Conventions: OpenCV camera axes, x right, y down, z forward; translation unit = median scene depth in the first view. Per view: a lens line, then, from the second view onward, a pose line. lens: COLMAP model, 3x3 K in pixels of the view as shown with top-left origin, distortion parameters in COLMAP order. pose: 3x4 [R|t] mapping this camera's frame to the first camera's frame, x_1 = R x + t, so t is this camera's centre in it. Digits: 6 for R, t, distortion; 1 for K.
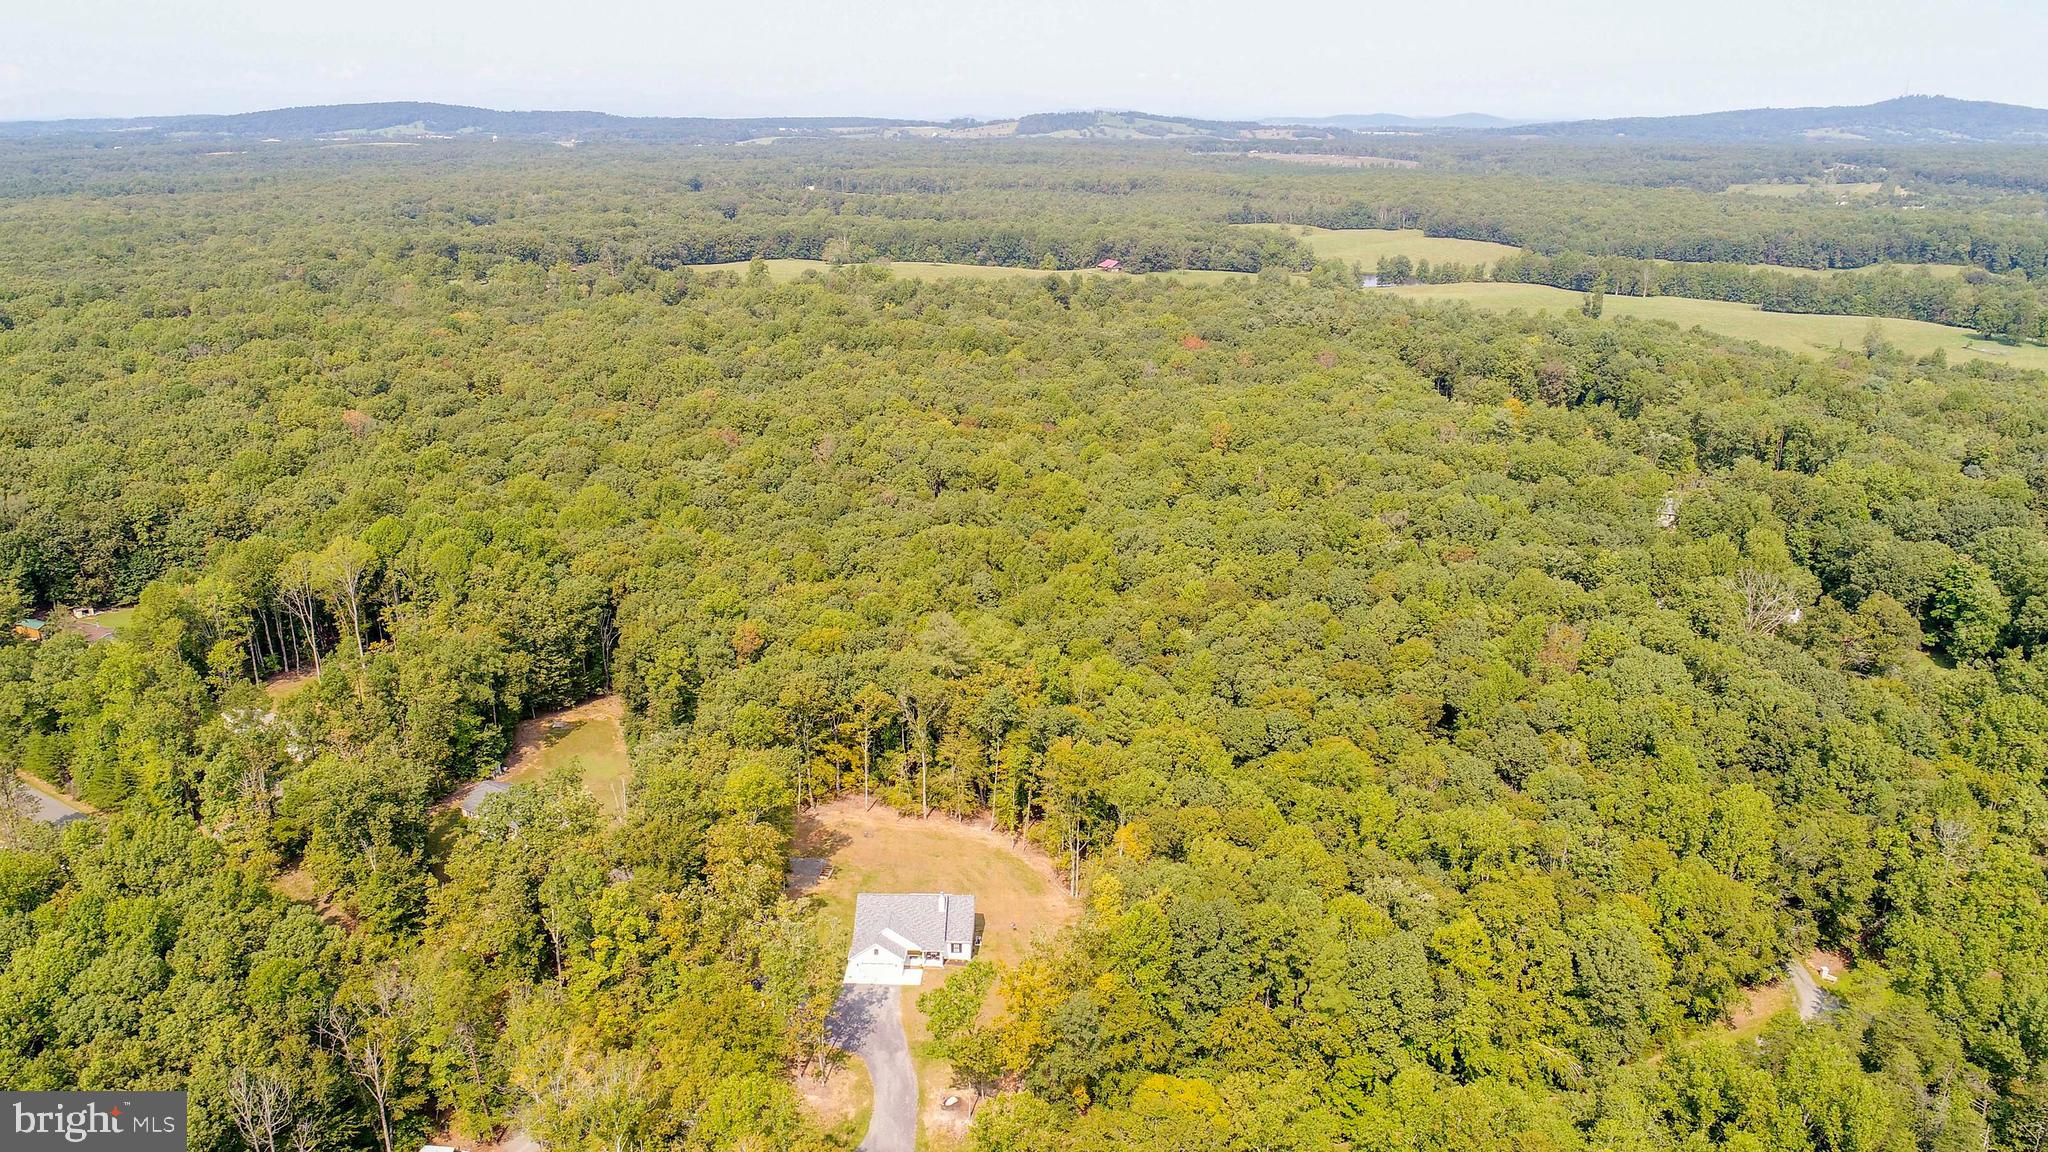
lens RADIAL K [[1391.5, 0, 1024.0], [0, 1391.5, 576.0], [0, 0, 1]] dist [0.002642, 0.000479]
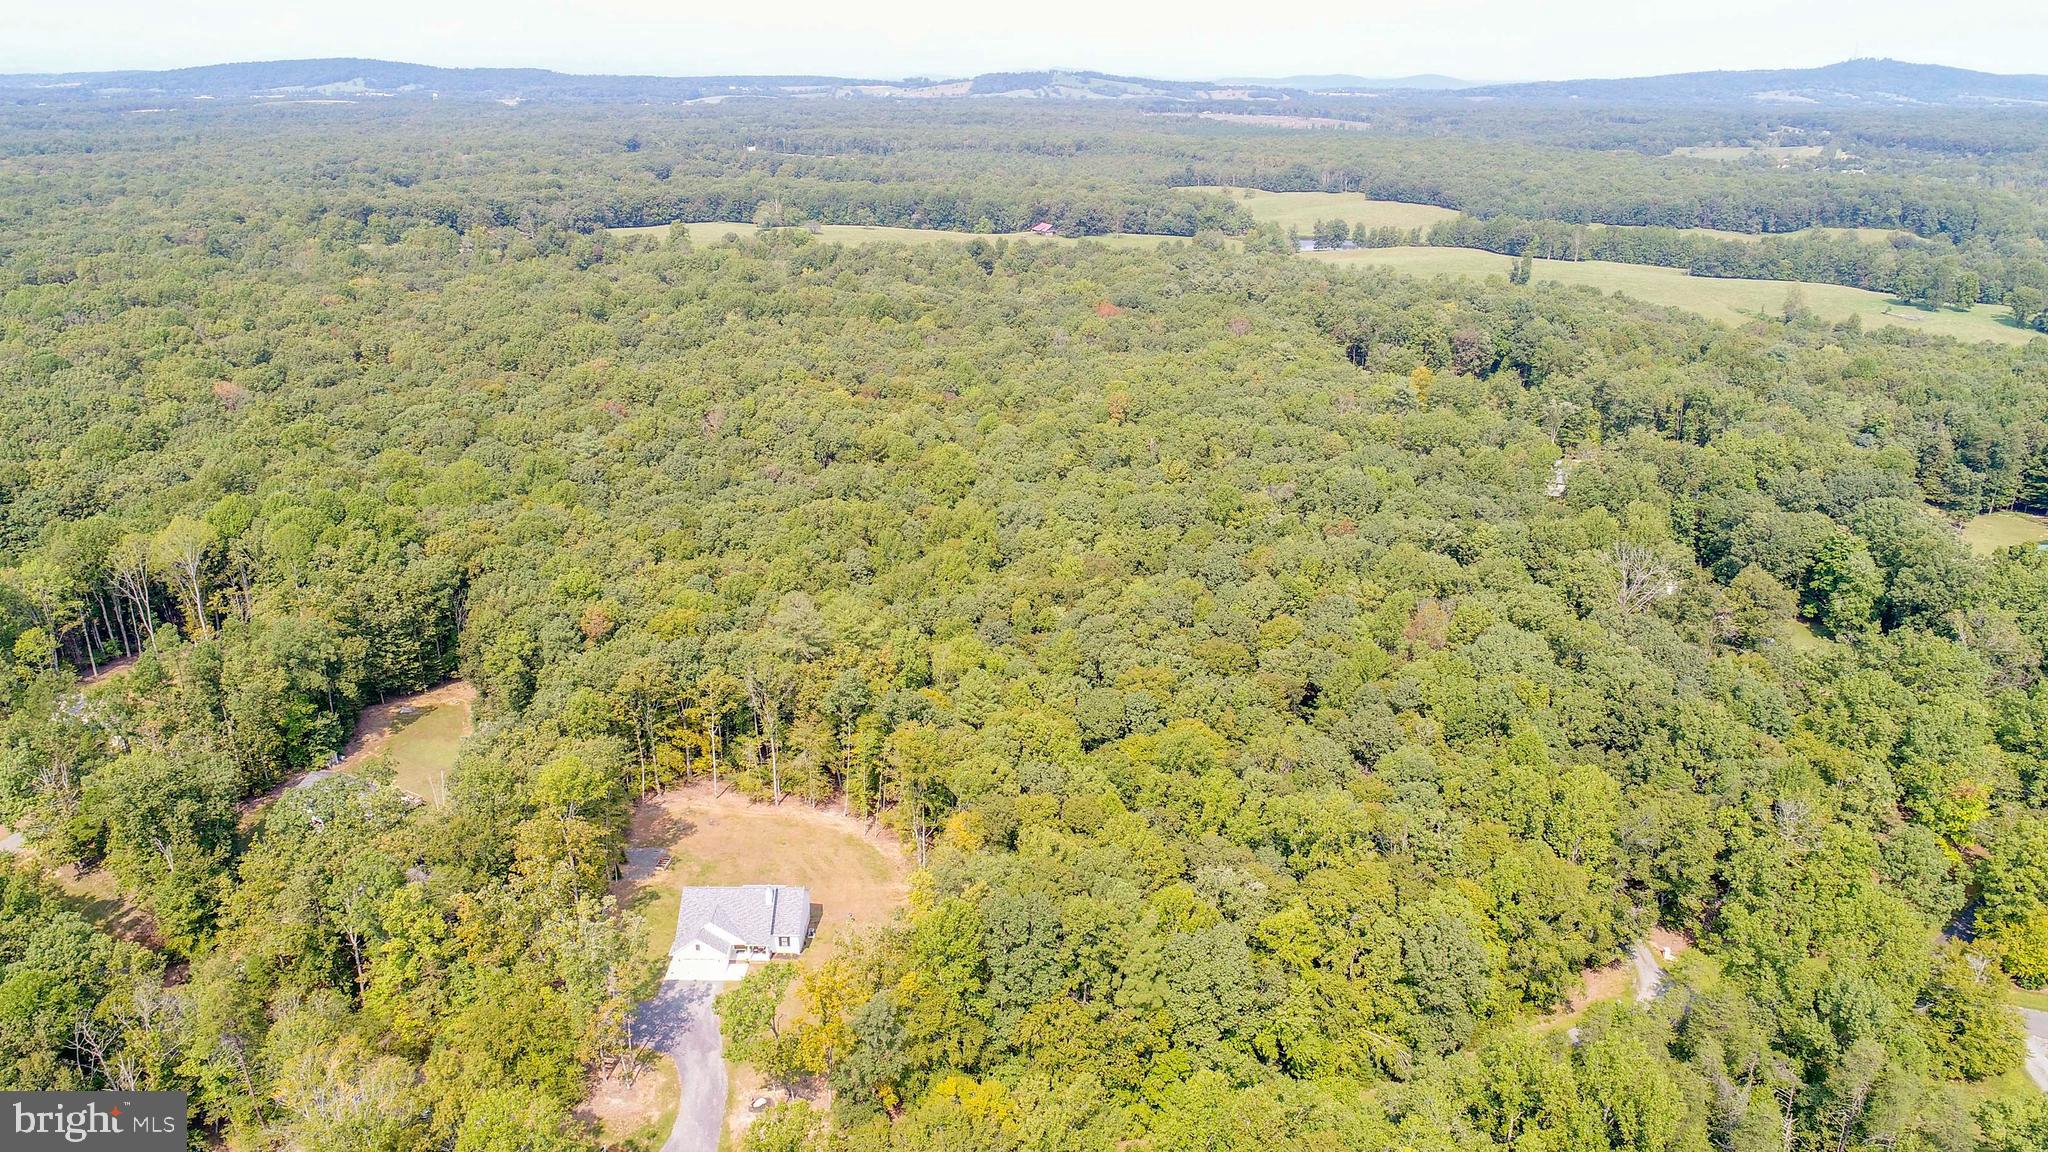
lens RADIAL K [[1391.5, 0, 1024.0], [0, 1391.5, 576.0], [0, 0, 1]] dist [0.002642, 0.000479]
pose [[0.999603, -0.005911, 0.027561, 0.072140], [0.005190, 0.999644, 0.026188, -0.010170], [-0.027706, -0.026034, 0.999277, 0.021591]]
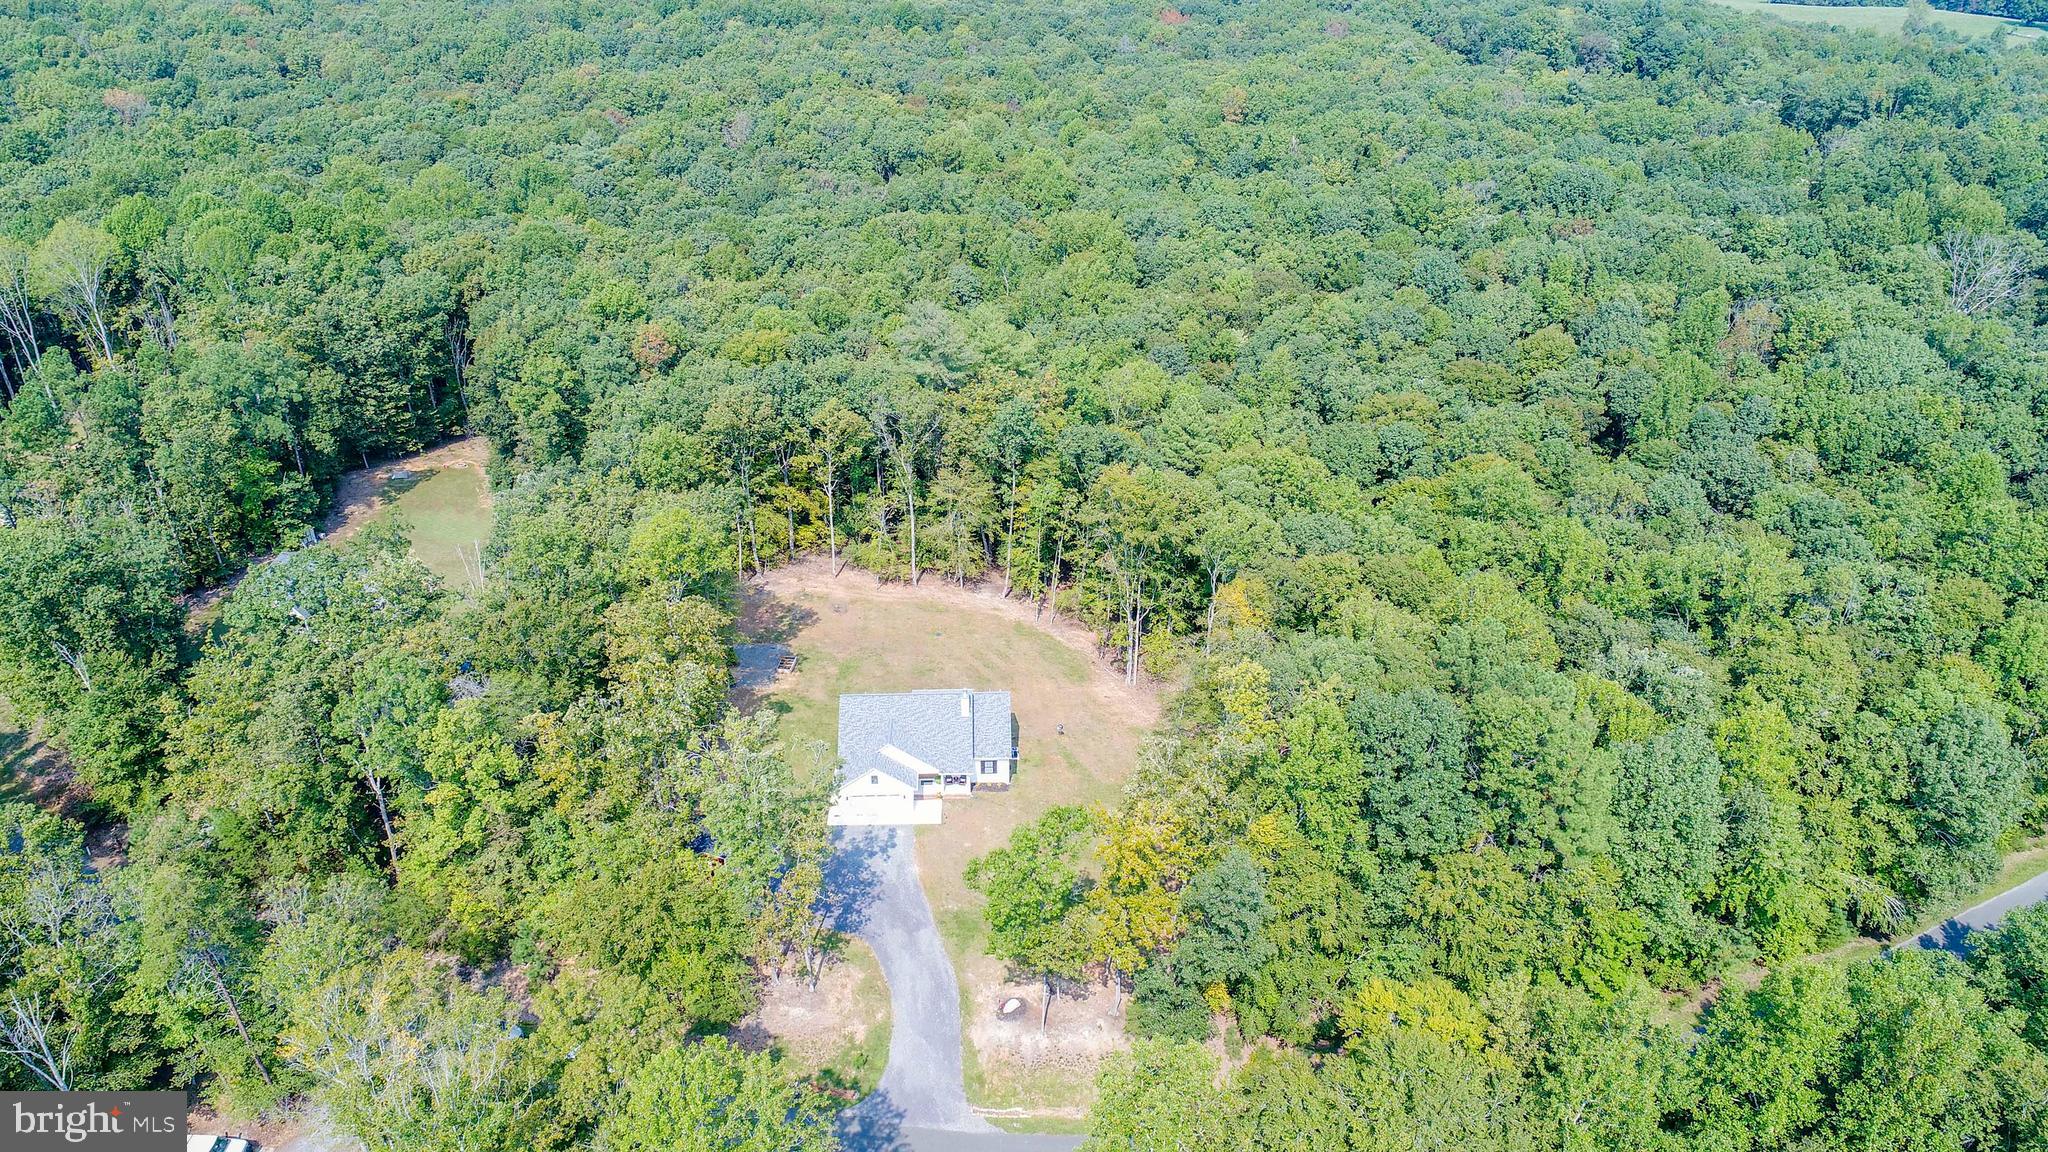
lens RADIAL K [[1391.5, 0, 1024.0], [0, 1391.5, 576.0], [0, 0, 1]] dist [0.002642, 0.000479]
pose [[0.997978, -0.032460, 0.054640, -0.050541], [0.022942, 0.985760, 0.166587, 0.046570], [-0.059270, -0.164997, 0.984512, 0.260869]]
